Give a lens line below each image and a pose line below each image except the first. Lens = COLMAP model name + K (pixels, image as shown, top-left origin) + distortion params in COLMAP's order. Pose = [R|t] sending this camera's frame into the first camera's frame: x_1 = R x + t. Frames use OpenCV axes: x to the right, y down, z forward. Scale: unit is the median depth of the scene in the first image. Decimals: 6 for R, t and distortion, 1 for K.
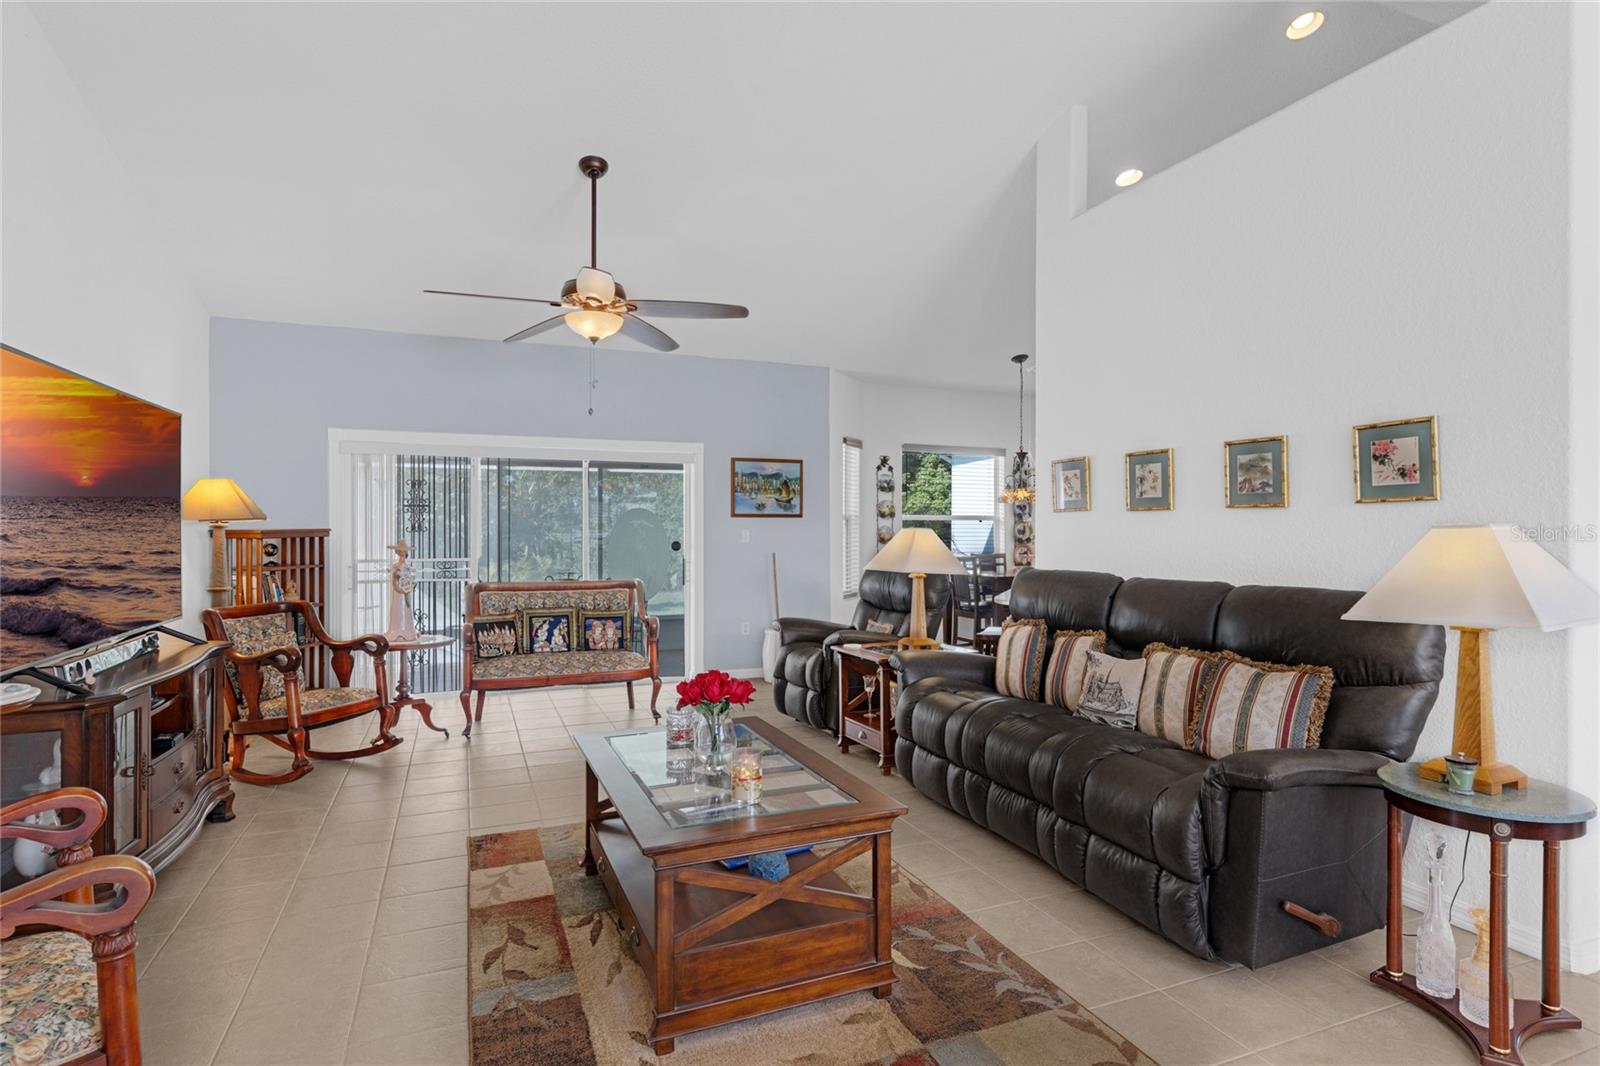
lens RADIAL K [[813.2, 0, 798.9], [0, 813.2, 527.7], [0, 0, 1]] dist [0.001878, -0.000192]
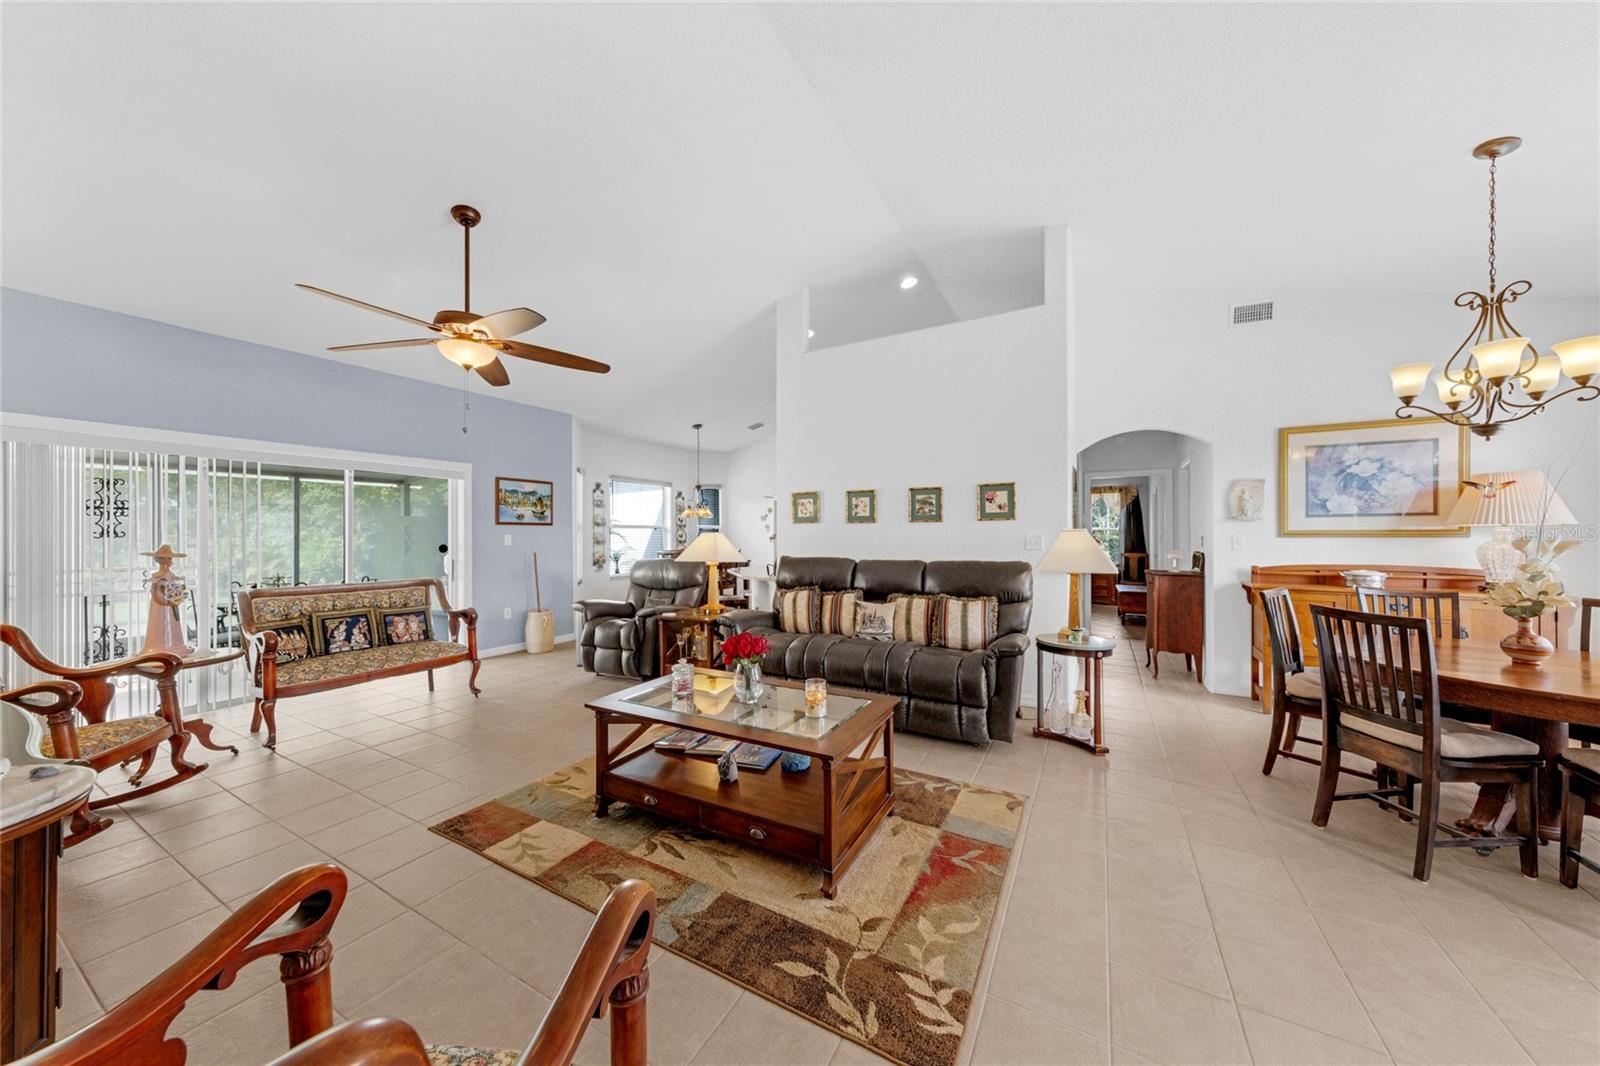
lens RADIAL K [[521.6, 0, 800.3], [0, 521.6, 533.0], [0, 0, 1]] dist [0.002036, -0.000104]
pose [[0.785139, 0.001302, 0.619319, -0.296024], [0.000799, 0.999995, -0.003116, 0.003578], [-0.619320, 0.002941, 0.785133, 0.119352]]
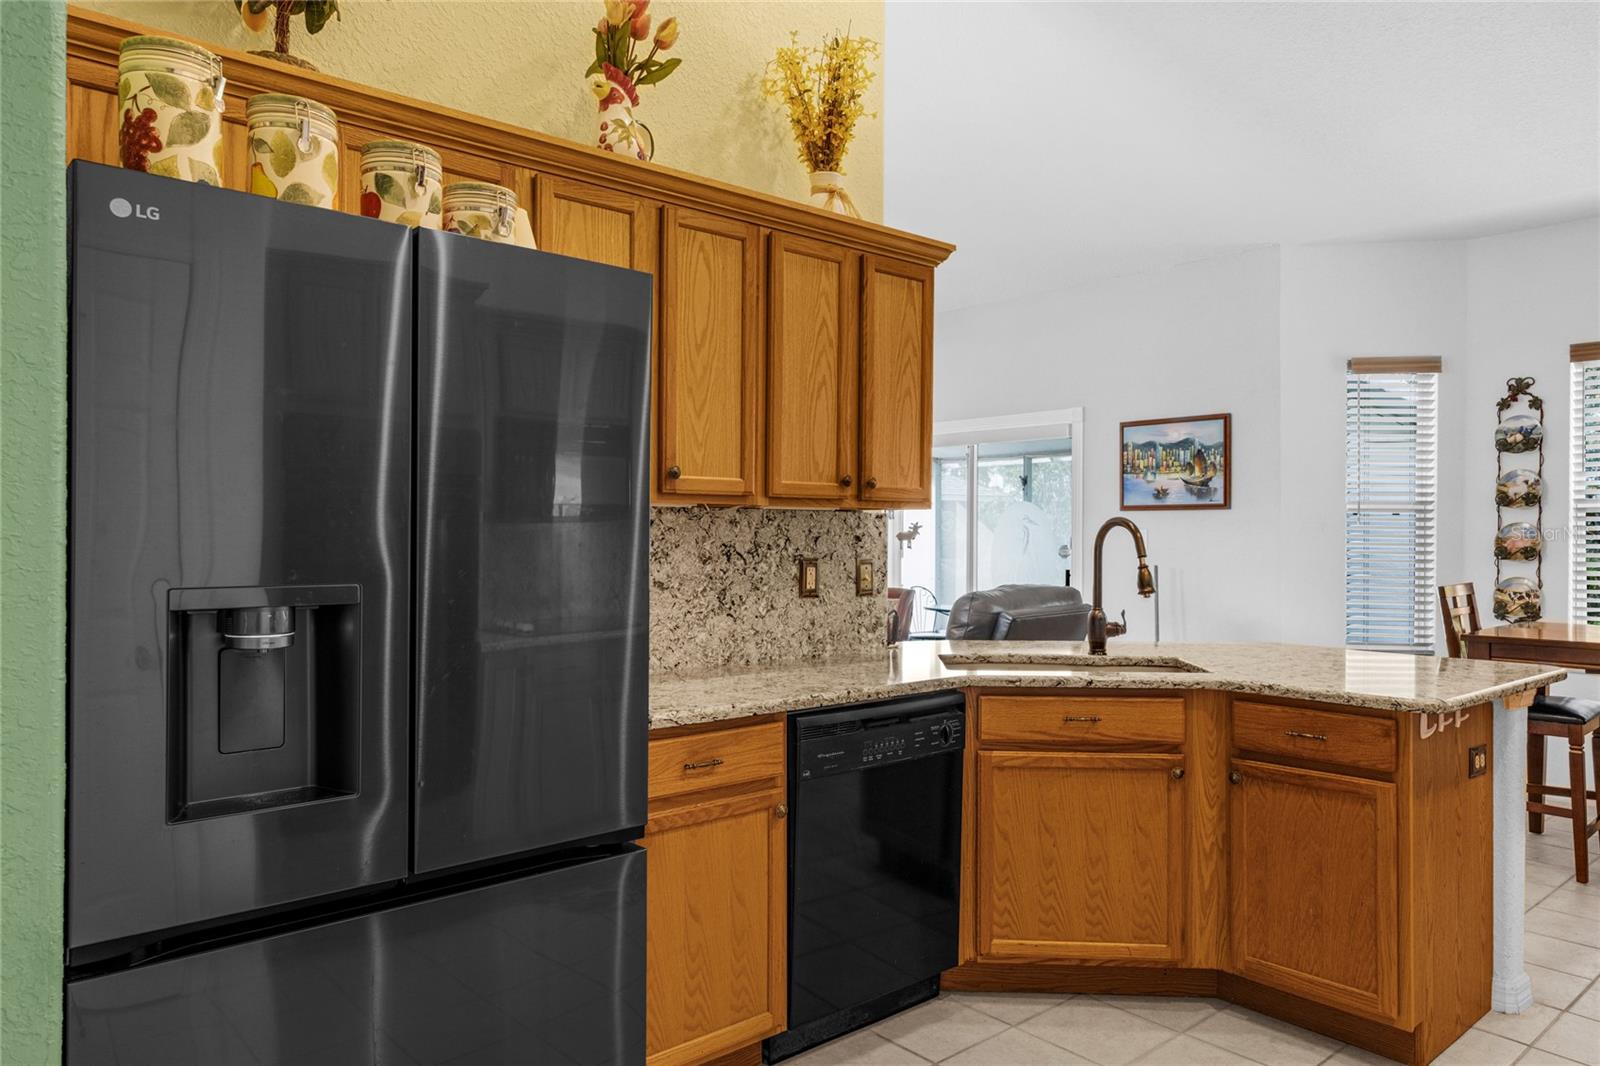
lens RADIAL K [[1035.7, 0, 797.9], [0, 1035.7, 531.6], [0, 0, 1]] dist [0.002797, 0.000277]
pose [[0.331369, 0.002741, -0.943497, 0.898207], [-0.002598, 0.999995, 0.001993, 0.004799], [0.943498, 0.001791, 0.331374, 0.642472]]
